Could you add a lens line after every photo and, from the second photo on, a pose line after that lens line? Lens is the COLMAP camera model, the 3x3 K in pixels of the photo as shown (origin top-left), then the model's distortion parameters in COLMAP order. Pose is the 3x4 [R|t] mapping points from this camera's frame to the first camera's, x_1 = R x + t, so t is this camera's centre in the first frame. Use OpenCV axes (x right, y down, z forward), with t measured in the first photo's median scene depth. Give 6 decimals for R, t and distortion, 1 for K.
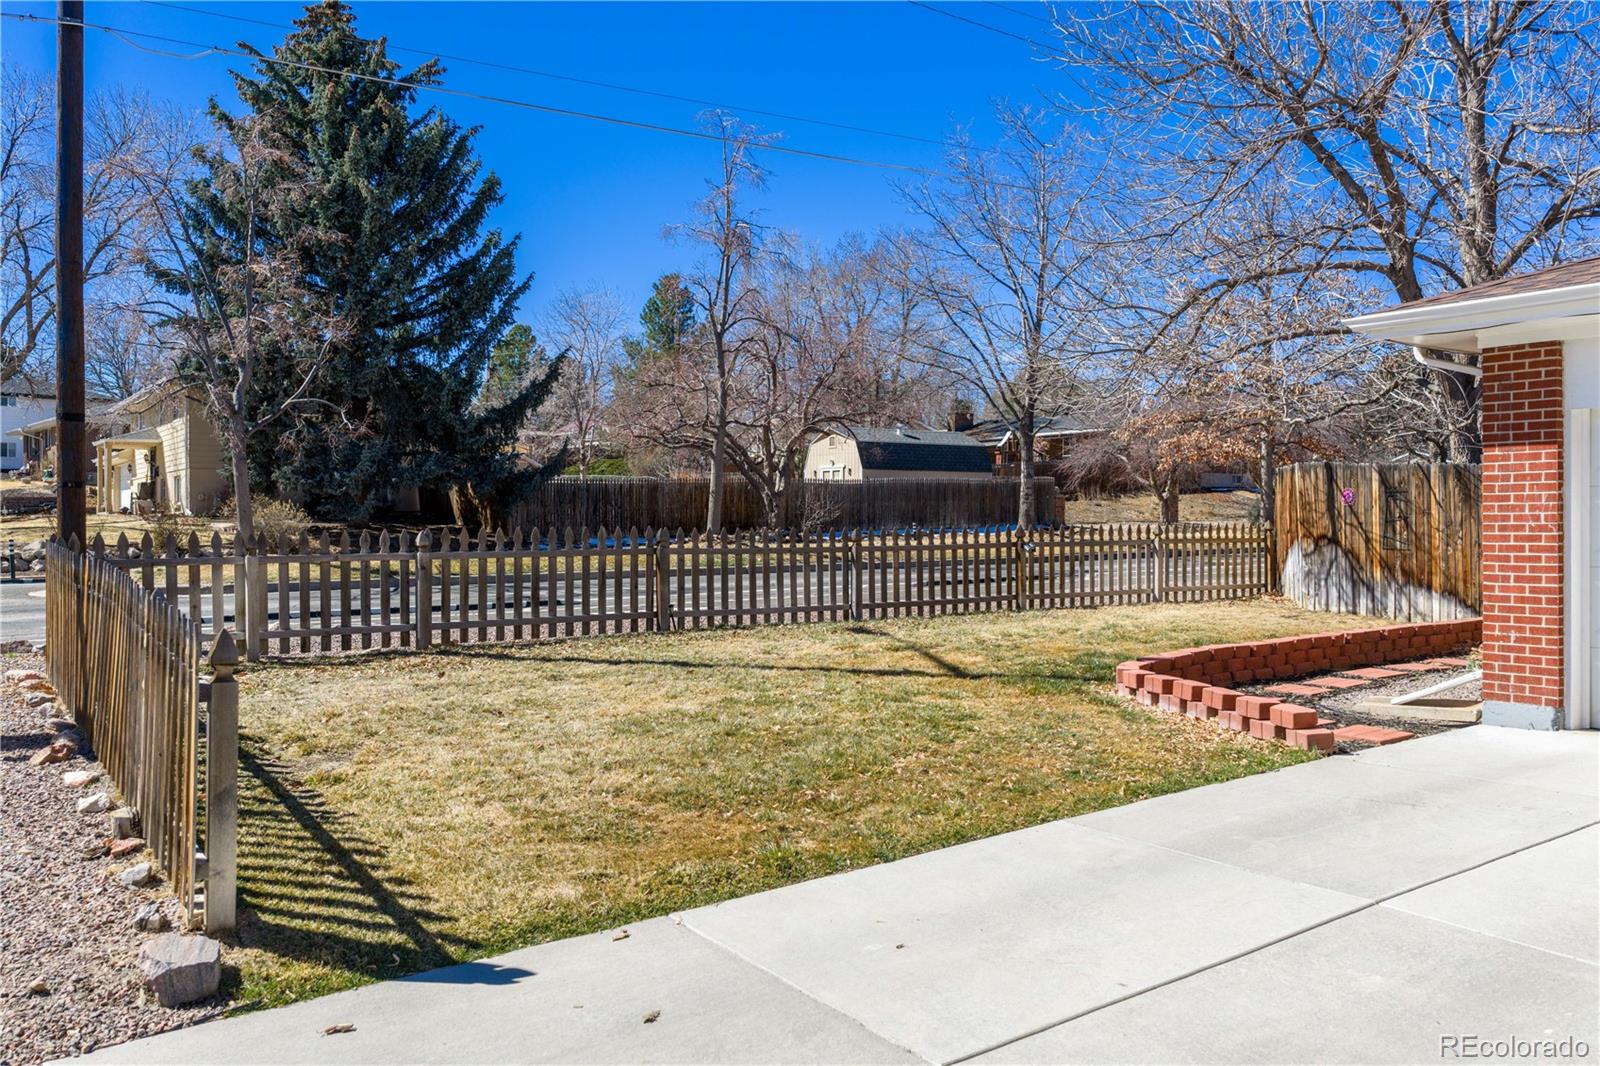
lens RADIAL K [[1330.9, 0, 791.6], [0, 1330.9, 554.7], [0, 0, 1]] dist [0.006063, -0.007894]
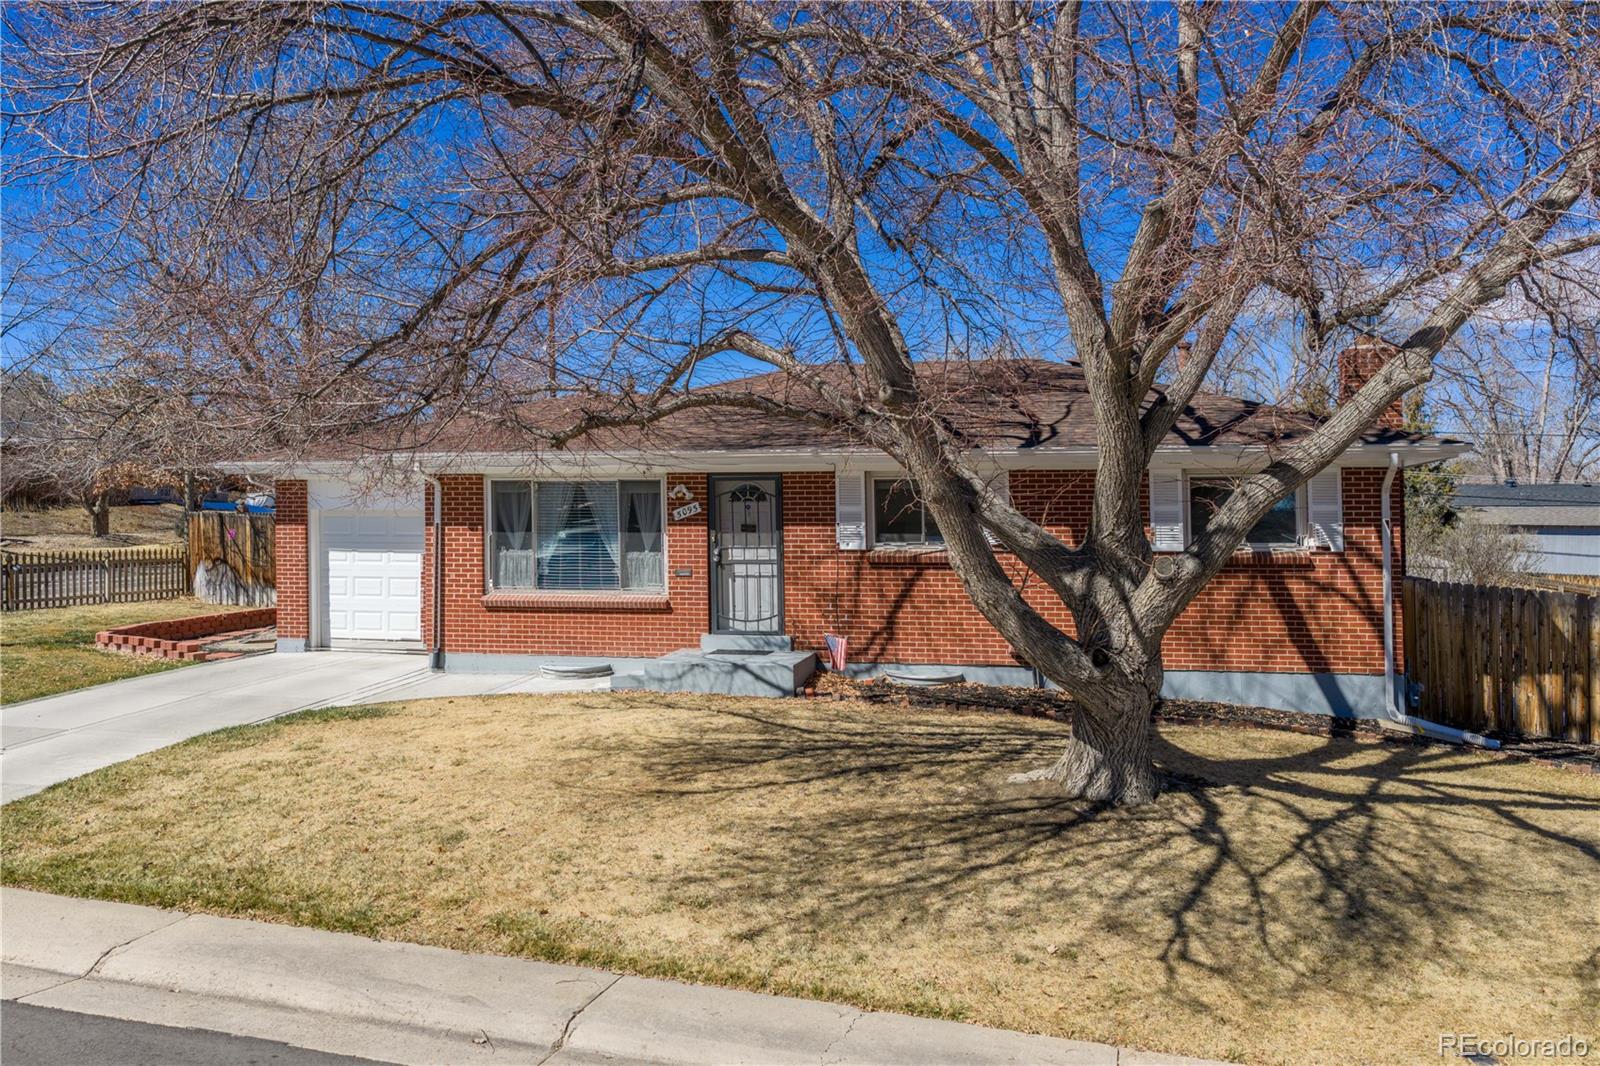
lens RADIAL K [[1330.9, 0, 791.6], [0, 1330.9, 554.7], [0, 0, 1]] dist [0.006063, -0.007894]
pose [[0.724187, -0.009954, 0.689532, -0.227686], [0.011205, 0.999934, 0.002666, -0.015504], [-0.689513, 0.005796, 0.724251, -0.699988]]
